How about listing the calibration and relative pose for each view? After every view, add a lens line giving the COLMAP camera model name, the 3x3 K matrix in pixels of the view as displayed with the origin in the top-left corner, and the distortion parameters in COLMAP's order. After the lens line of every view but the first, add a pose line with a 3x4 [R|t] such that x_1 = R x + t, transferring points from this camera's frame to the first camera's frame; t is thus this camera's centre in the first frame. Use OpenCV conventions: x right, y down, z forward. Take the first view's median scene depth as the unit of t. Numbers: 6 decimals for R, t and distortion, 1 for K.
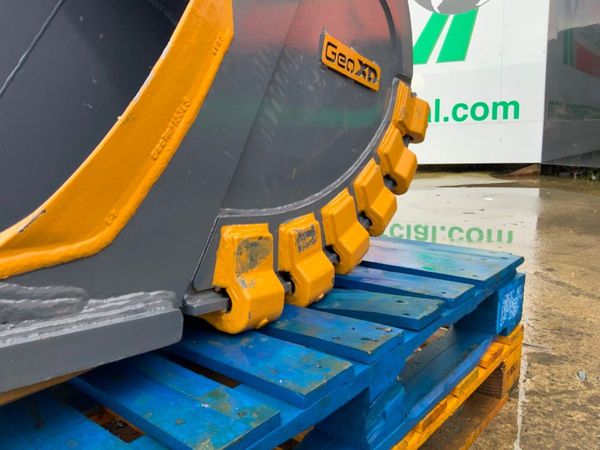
lens RADIAL K [[499.9, 0, 300.0], [0, 499.9, 225.0], [0, 0, 1]] dist [0.048865, -0.091296]
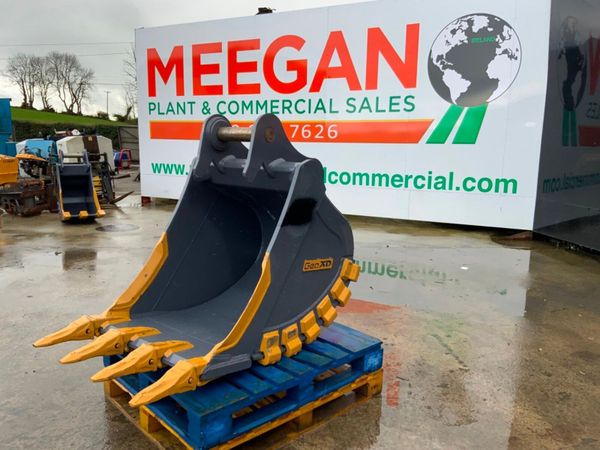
lens RADIAL K [[497.4, 0, 300.0], [0, 497.4, 225.0], [0, 0, 1]] dist [0.115792, -0.244879]
pose [[0.991588, 0.065554, -0.111605, 0.283964], [-0.067055, 0.997702, -0.009748, -0.481698], [0.110710, 0.017149, 0.993705, -1.600841]]
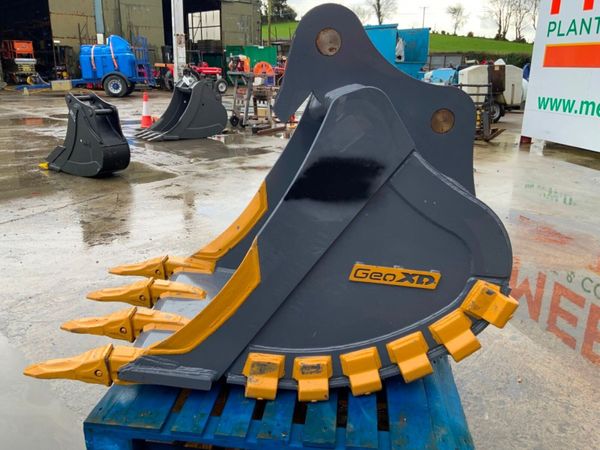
lens RADIAL K [[499.9, 0, 300.0], [0, 499.9, 225.0], [0, 0, 1]] dist [0.048865, -0.091296]
pose [[0.558772, 0.285079, -0.778784, 1.056290], [-0.176973, 0.958419, 0.223859, -0.736038], [0.810219, 0.012738, 0.585989, -0.126577]]
